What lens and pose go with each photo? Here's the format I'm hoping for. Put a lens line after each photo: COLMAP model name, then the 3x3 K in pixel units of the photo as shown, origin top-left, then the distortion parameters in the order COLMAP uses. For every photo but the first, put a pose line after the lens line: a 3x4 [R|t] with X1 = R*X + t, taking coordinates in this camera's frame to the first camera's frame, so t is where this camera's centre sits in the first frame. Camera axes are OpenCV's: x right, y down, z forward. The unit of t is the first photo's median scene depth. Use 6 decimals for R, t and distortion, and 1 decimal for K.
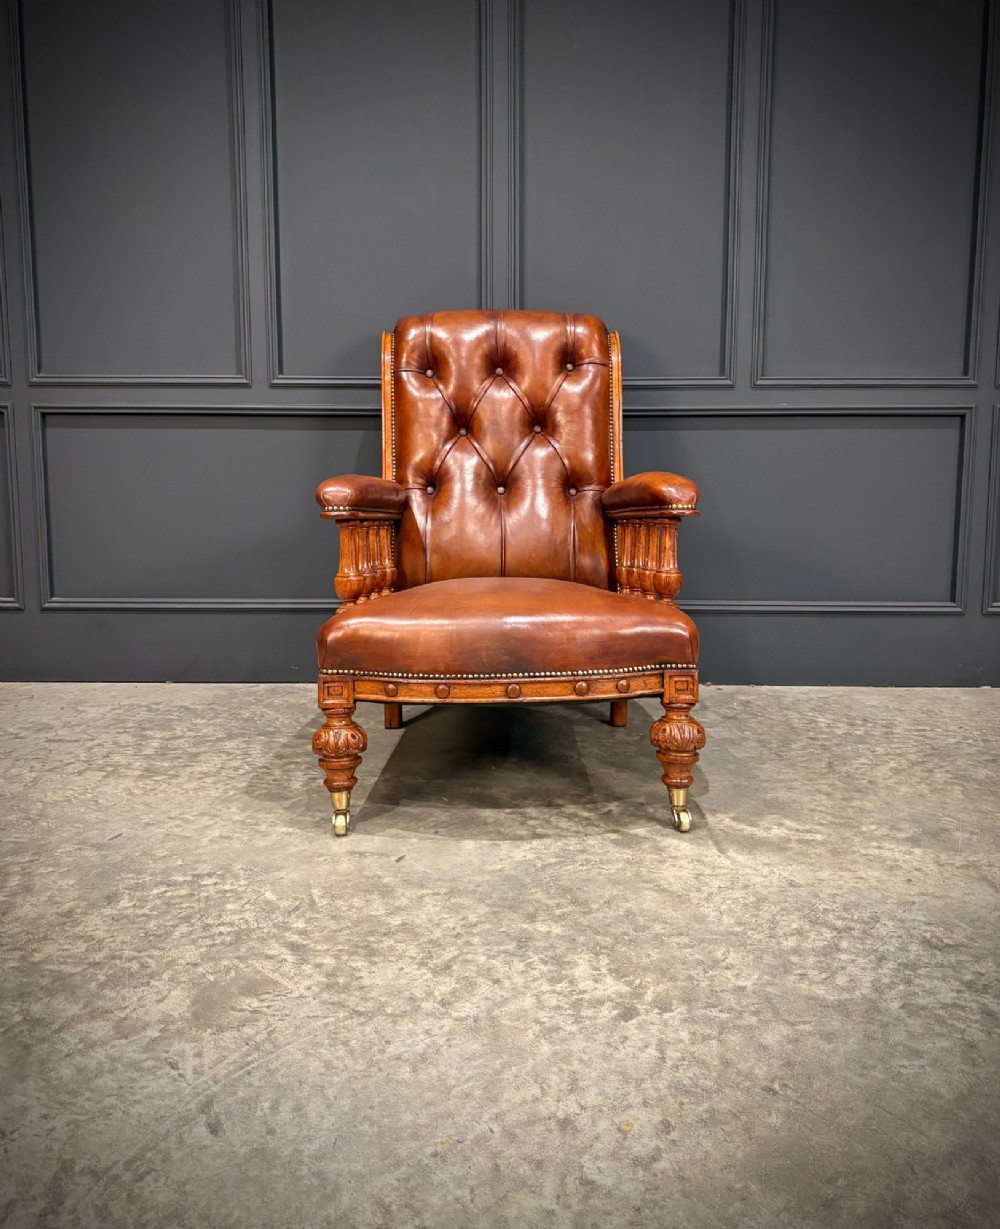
lens RADIAL K [[1022.9, 0, 501.5], [0, 1022.9, 558.1], [0, 0, 1]] dist [-0.004742, 0.044021]
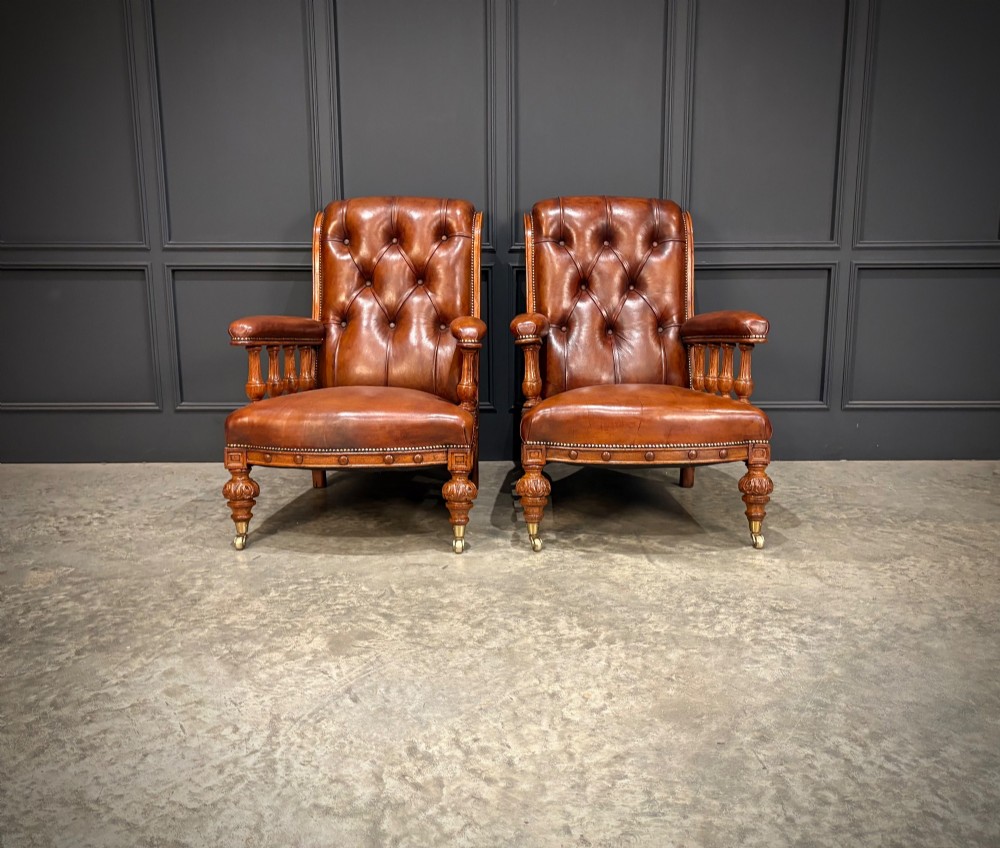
lens RADIAL K [[837.8, 0, 507.3], [0, 837.8, 404.9], [0, 0, 1]] dist [0.077853, -0.049265]
pose [[0.999839, -0.006648, 0.016672, -0.025250], [0.005925, 0.999056, 0.043038, -0.008841], [-0.016942, -0.042932, 0.998934, -0.290900]]
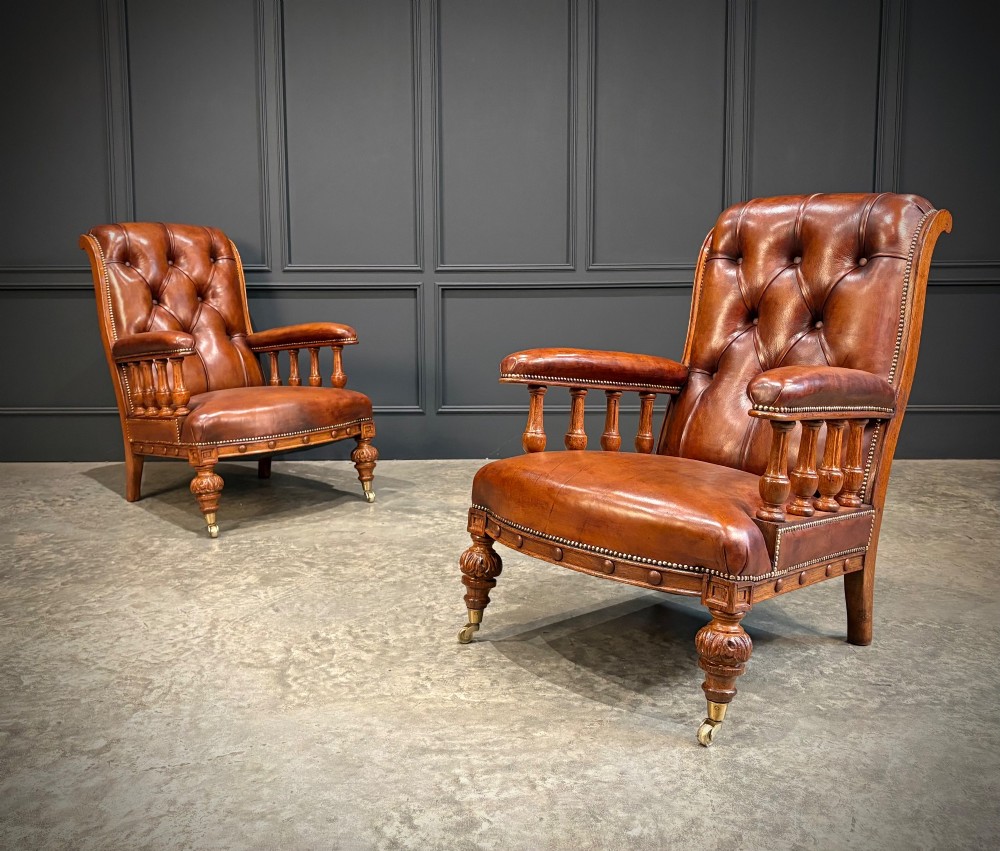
lens RADIAL K [[909.5, 0, 477.5], [0, 909.5, 381.5], [0, 0, 1]] dist [0.069272, -0.053621]
pose [[0.999930, -0.008781, 0.007971, 0.106584], [0.008922, 0.999802, -0.017802, 0.053453], [-0.007813, 0.017872, 0.999810, -0.711249]]
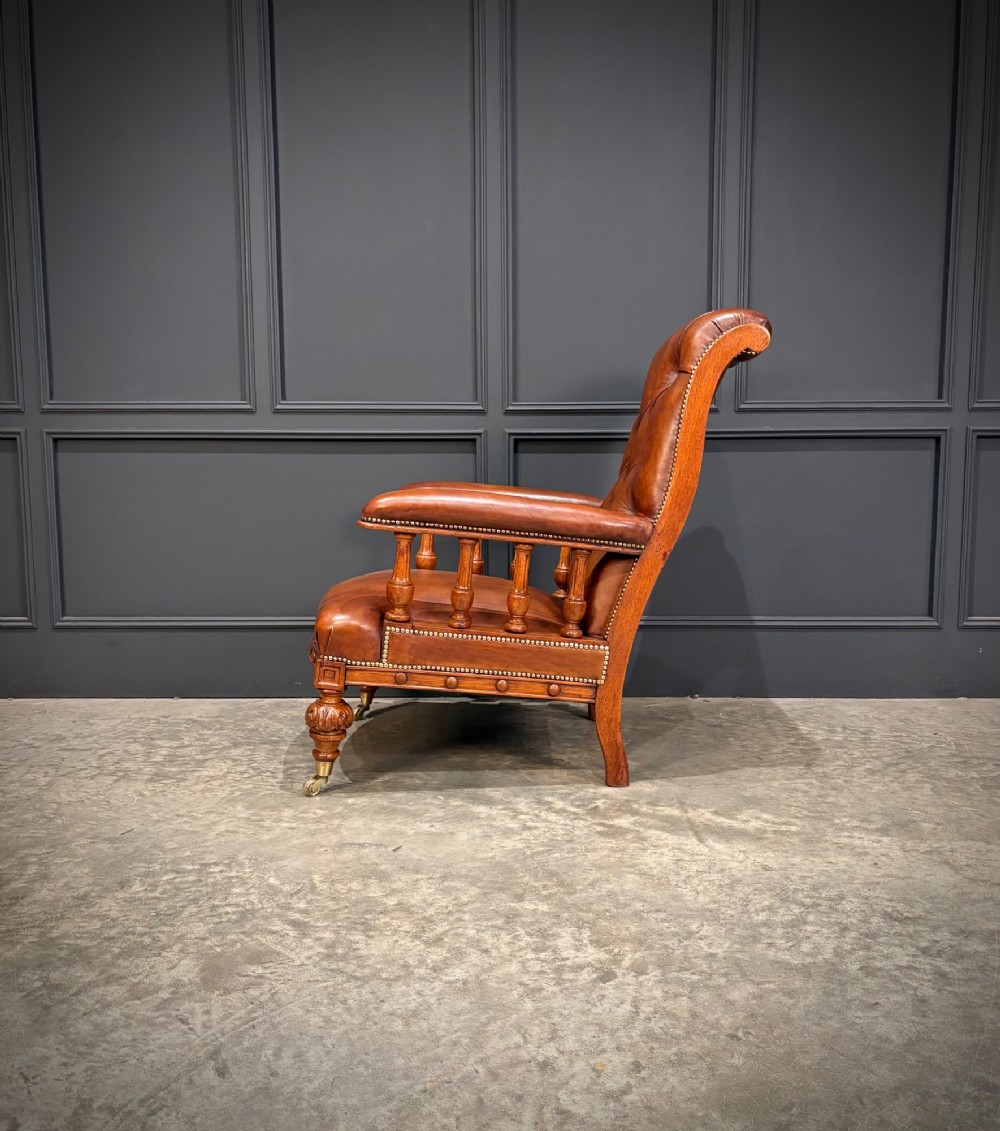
lens RADIAL K [[1014.0, 0, 508.0], [0, 1014.0, 586.7], [0, 0, 1]] dist [-0.001868, 0.062604]
pose [[0.999984, -0.004718, 0.003029, 0.015015], [0.004746, 0.999947, -0.009144, 0.035160], [-0.002985, 0.009158, 0.999954, -0.055868]]
